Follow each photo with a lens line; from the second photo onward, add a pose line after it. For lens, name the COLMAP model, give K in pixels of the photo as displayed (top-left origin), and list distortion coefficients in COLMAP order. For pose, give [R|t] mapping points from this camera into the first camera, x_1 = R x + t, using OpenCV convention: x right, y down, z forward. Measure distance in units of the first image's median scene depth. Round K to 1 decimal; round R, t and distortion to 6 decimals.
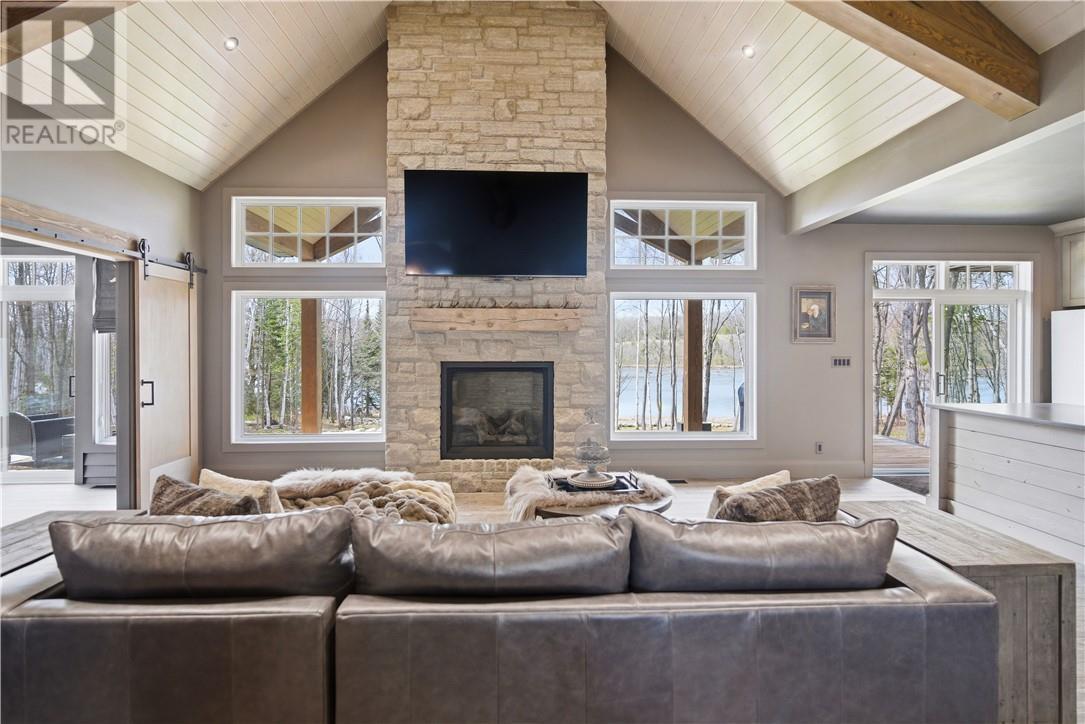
lens RADIAL K [[538.8, 0, 536.9], [0, 538.8, 344.3], [0, 0, 1]] dist [0.002171, 0.000233]
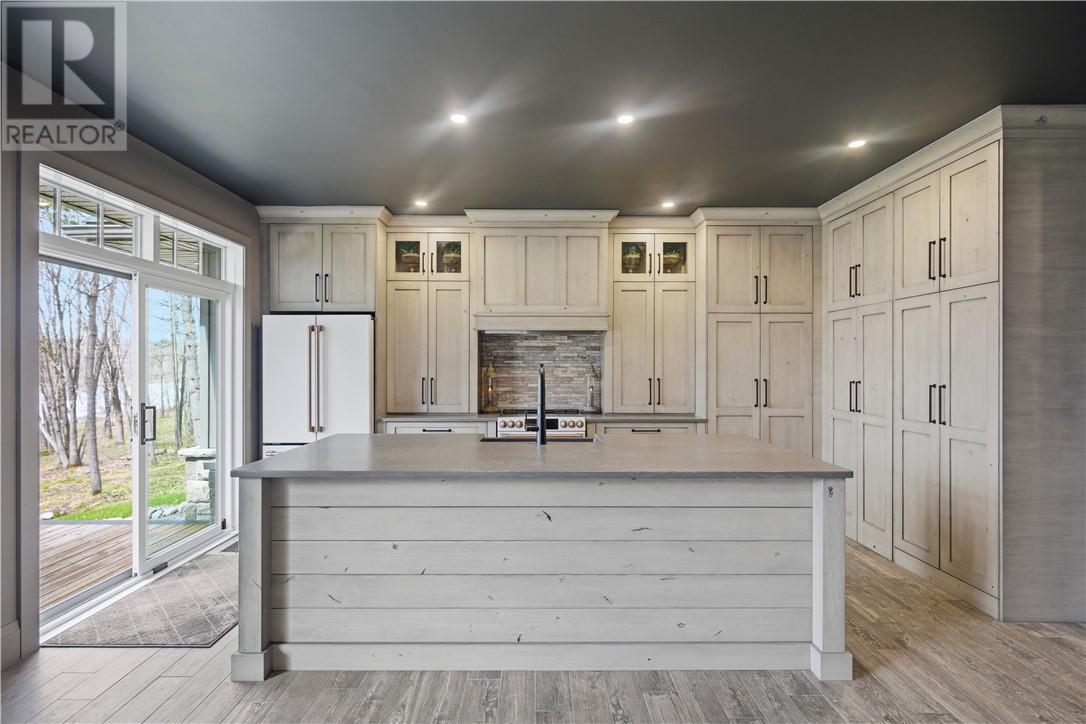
lens RADIAL K [[524.5, 0, 536.8], [0, 524.5, 363.9], [0, 0, 1]] dist [-0.000659, -0.000405]
pose [[0.035162, 0.000390, 0.999382, 0.223794], [-0.005286, 0.999986, -0.000205, 0.009009], [-0.999368, -0.005276, 0.035164, 0.631537]]
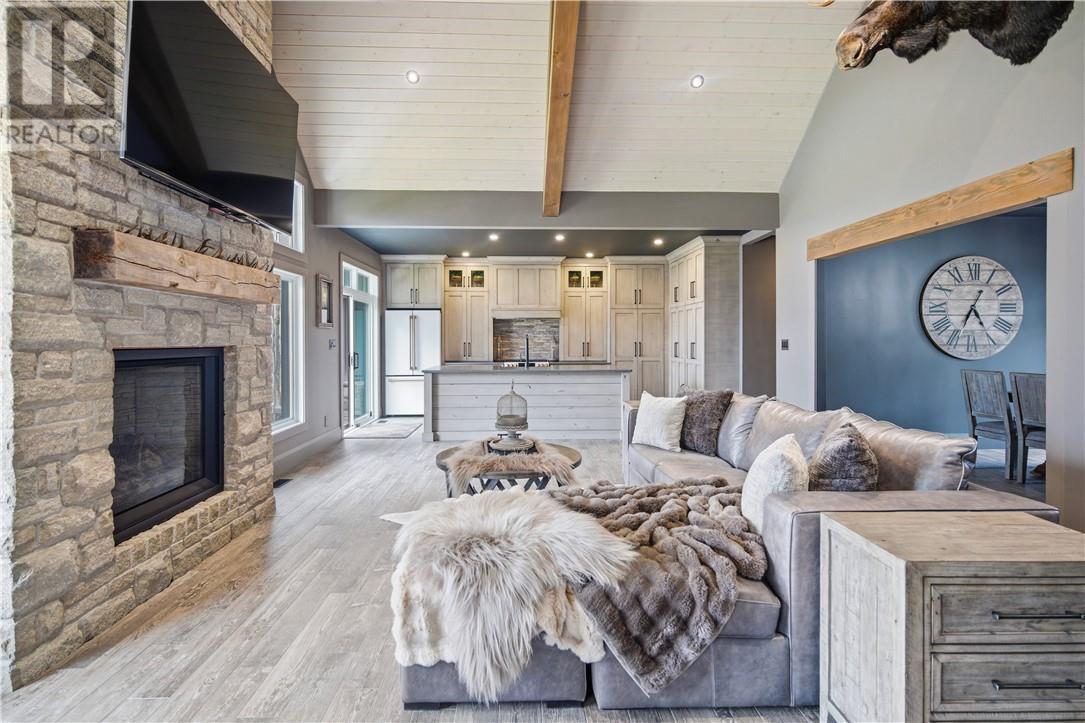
lens RADIAL K [[538.8, 0, 536.9], [0, 538.8, 343.8], [0, 0, 1]] dist [0.002171, 0.000233]
pose [[0.003365, -0.008655, 0.999957, -0.656256], [-0.002082, 0.999960, 0.008662, 0.022325], [-0.999992, -0.002111, 0.003346, 0.615250]]
